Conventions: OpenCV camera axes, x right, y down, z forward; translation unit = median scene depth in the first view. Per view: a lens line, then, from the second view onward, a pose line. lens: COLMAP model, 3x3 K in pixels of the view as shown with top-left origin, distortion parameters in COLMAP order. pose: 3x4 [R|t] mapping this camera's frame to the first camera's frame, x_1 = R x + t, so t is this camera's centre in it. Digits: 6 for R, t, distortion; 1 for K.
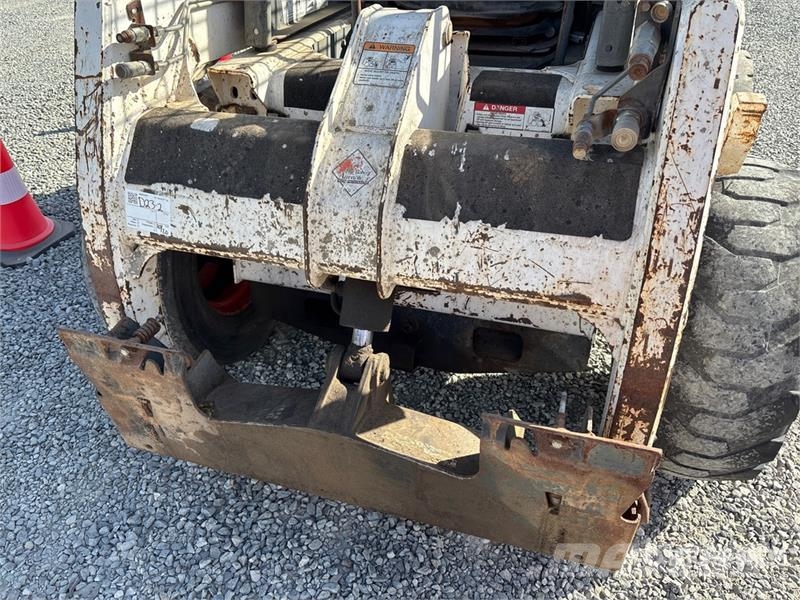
lens RADIAL K [[604.8, 0, 404.0], [0, 604.8, 294.4], [0, 0, 1]] dist [0.052738, -0.074004]
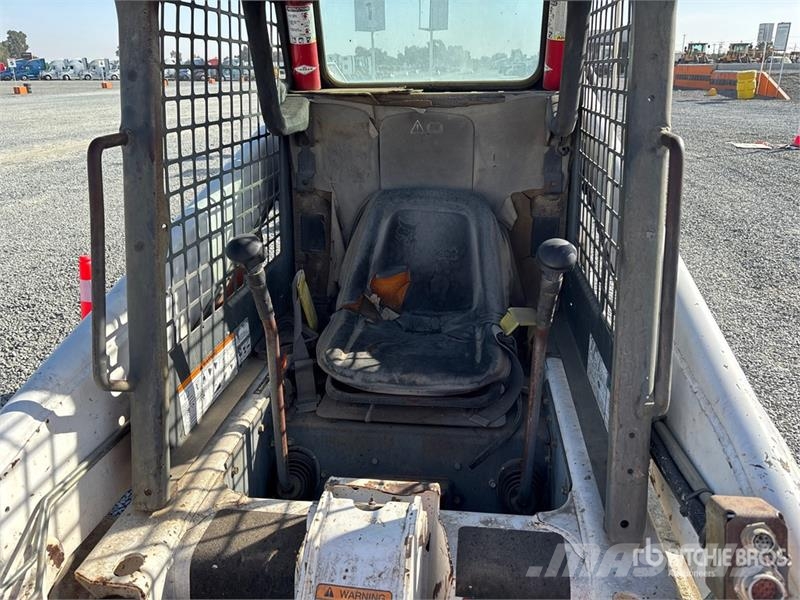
lens RADIAL K [[604.8, 0, 404.0], [0, 604.8, 294.4], [0, 0, 1]] dist [0.052738, -0.074004]
pose [[0.980819, -0.060694, 0.185230, -0.085130], [0.106429, 0.962884, -0.248047, -0.608101], [-0.163300, 0.263003, 0.950875, 0.252051]]
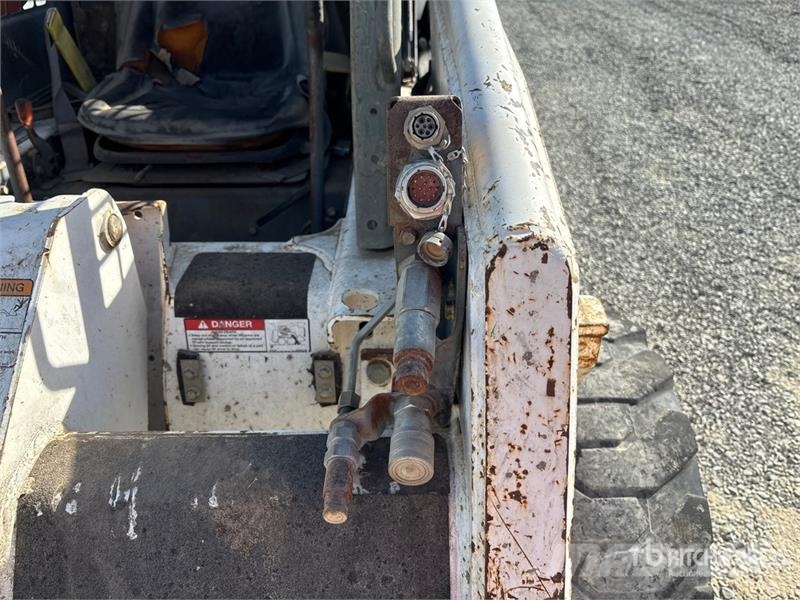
lens RADIAL K [[616.4, 0, 400.0], [0, 616.4, 300.0], [0, 0, 1]] dist [0.043753, -0.082641]
pose [[0.951871, -0.148888, 0.267906, 0.196997], [0.161082, 0.986649, -0.023999, -0.347134], [-0.260756, 0.065999, 0.963146, 0.395959]]
